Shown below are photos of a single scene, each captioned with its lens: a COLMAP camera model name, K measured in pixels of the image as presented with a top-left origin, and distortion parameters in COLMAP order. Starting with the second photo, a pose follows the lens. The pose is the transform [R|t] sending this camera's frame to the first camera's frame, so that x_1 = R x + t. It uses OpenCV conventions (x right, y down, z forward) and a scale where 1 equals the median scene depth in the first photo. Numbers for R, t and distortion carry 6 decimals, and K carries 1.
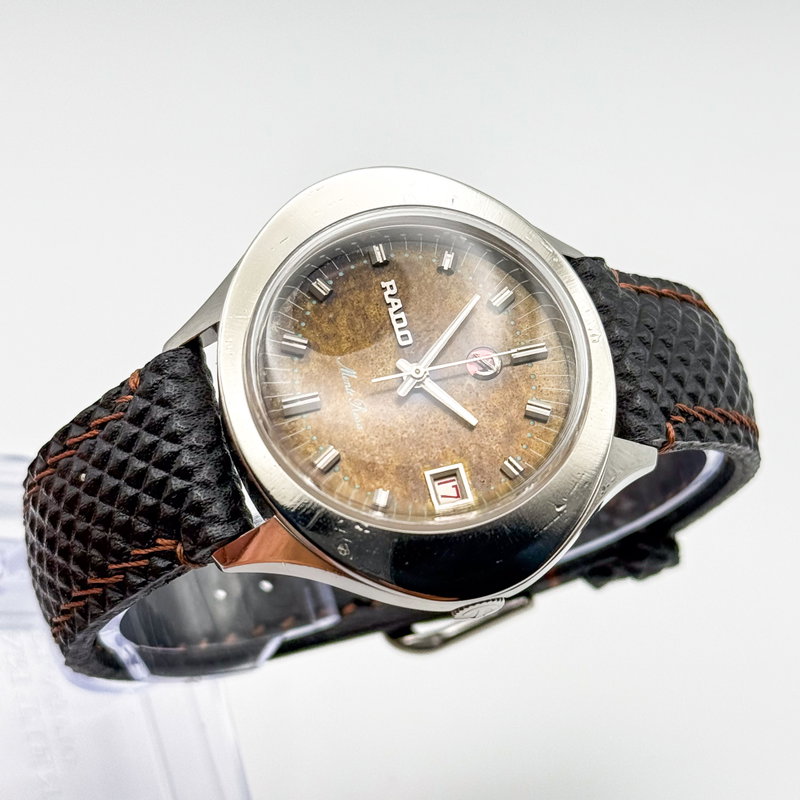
lens RADIAL K [[1992.1, 0, 405.0], [0, 1992.1, 402.9], [0, 0, 1]] dist [0.073113, 0.000000]
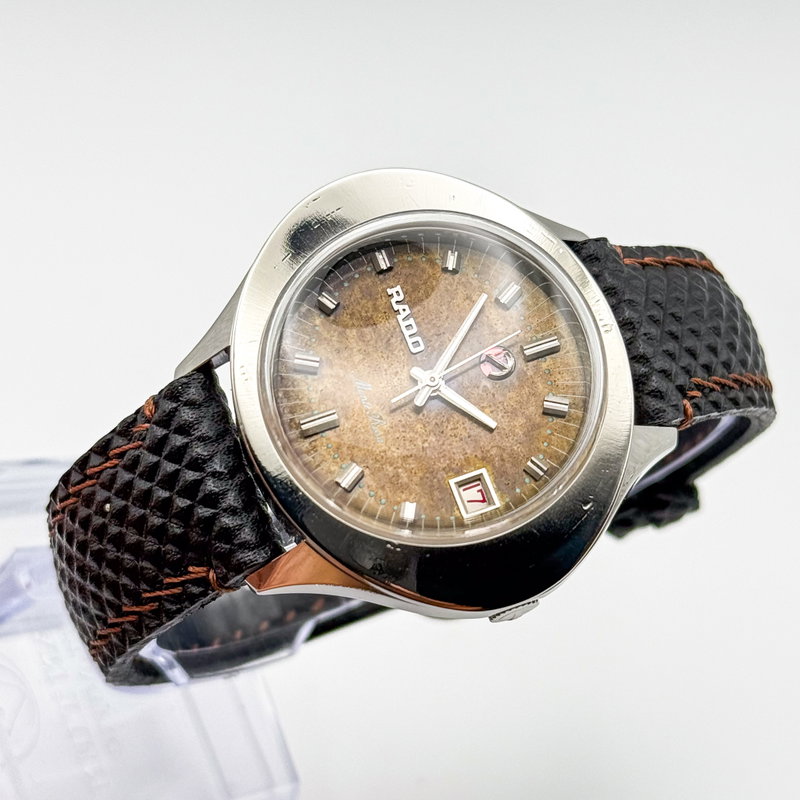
lens RADIAL K [[1992.1, 0, 396.4], [0, 1992.1, 396.8], [0, 0, 1]] dist [0.073113, 0.000000]
pose [[0.995938, -0.090039, 0.000848, -0.012936], [0.089709, 0.993005, 0.076766, -0.082501], [-0.007754, -0.076378, 0.997049, 0.004527]]
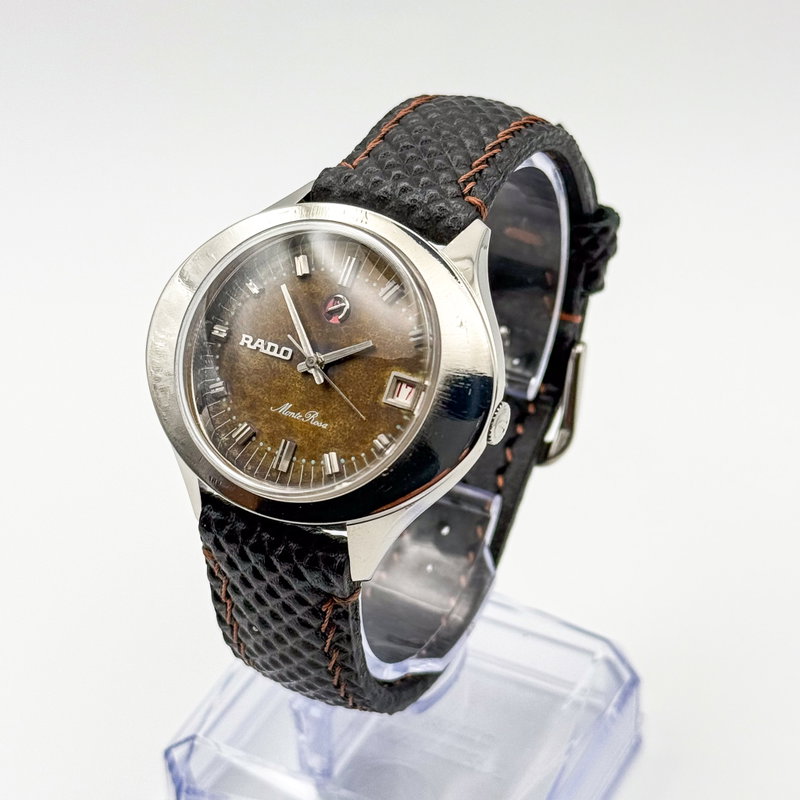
lens RADIAL K [[1992.1, 0, 394.5], [0, 1992.1, 401.4], [0, 0, 1]] dist [0.073113, 0.000000]
pose [[0.517939, -0.844345, -0.137187, 0.173308], [0.850162, 0.525845, -0.026699, 0.070572], [0.094682, -0.102802, 0.990185, -0.199397]]
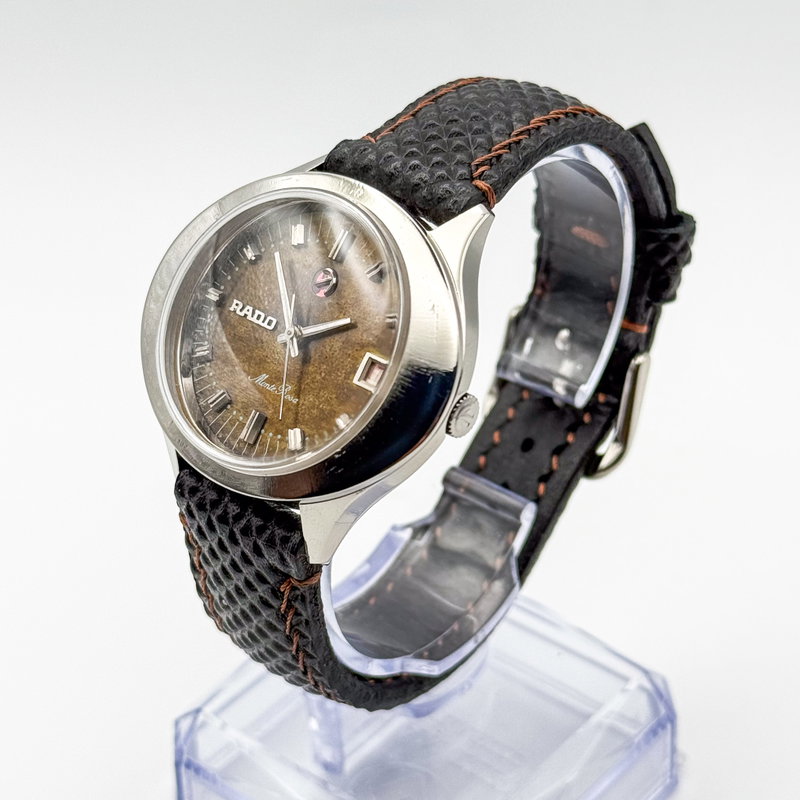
lens RADIAL K [[1992.1, 0, 399.9], [0, 1992.1, 402.0], [0, 0, 1]] dist [0.073113, 0.000000]
pose [[0.575000, -0.785812, -0.227758, 0.272129], [0.768603, 0.614231, -0.178801, 0.262696], [0.280400, -0.072244, 0.957161, -0.114625]]
